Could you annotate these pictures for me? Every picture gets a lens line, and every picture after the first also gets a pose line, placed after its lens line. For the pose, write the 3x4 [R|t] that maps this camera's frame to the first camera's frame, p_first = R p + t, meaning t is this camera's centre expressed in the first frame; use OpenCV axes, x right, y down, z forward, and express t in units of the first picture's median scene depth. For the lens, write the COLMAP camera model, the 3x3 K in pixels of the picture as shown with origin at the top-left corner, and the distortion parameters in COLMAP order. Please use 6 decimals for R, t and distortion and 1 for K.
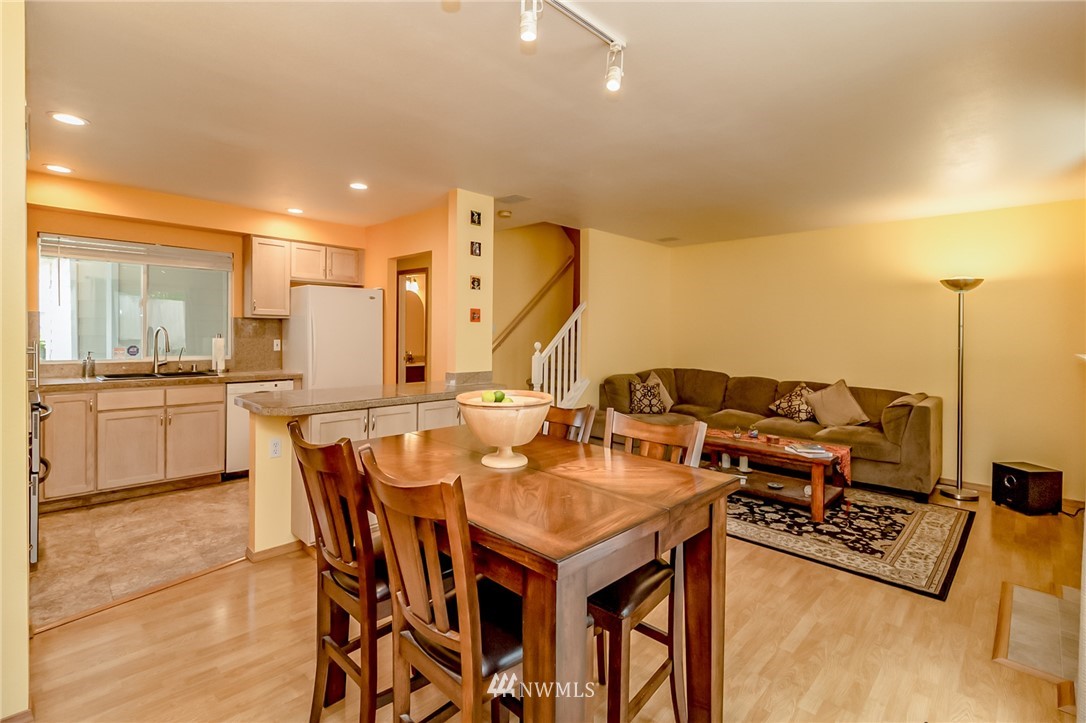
lens RADIAL K [[505.5, 0, 543.8], [0, 505.5, 344.2], [0, 0, 1]] dist [0.002850, 0.000266]
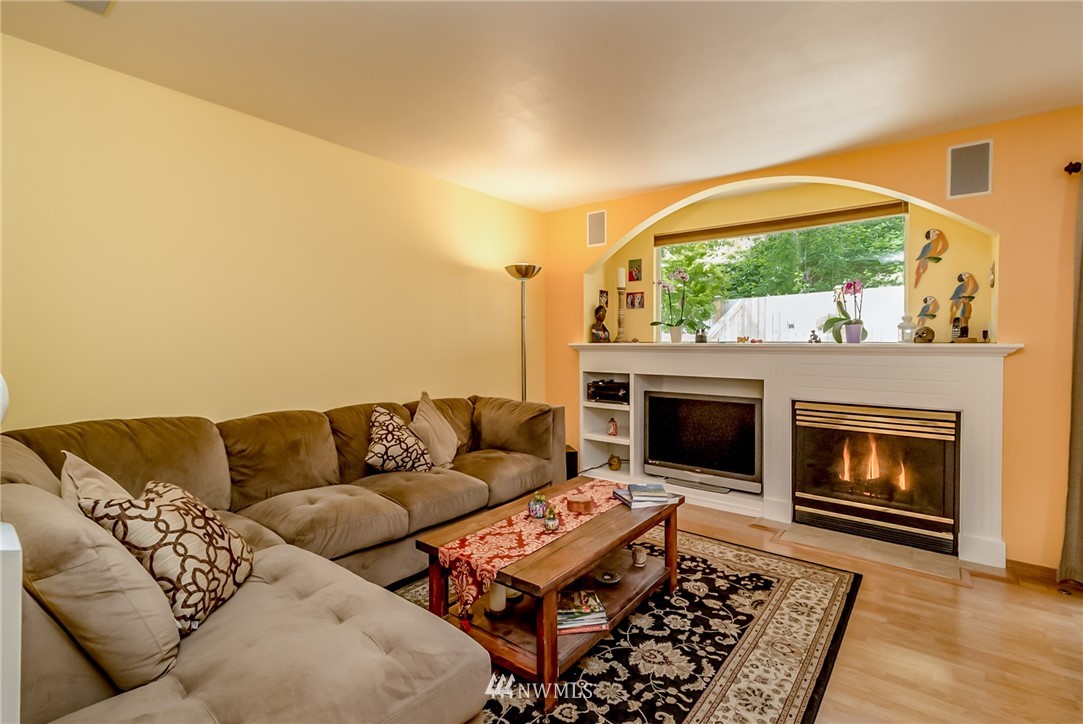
lens RADIAL K [[504.1, 0, 542.3], [0, 504.1, 344.8], [0, 0, 1]] dist [0.002850, 0.000266]
pose [[-0.106251, -0.025849, 0.994003, -0.128006], [0.018268, 0.999443, 0.027943, -0.011148], [-0.994172, 0.021127, -0.105719, 1.317820]]
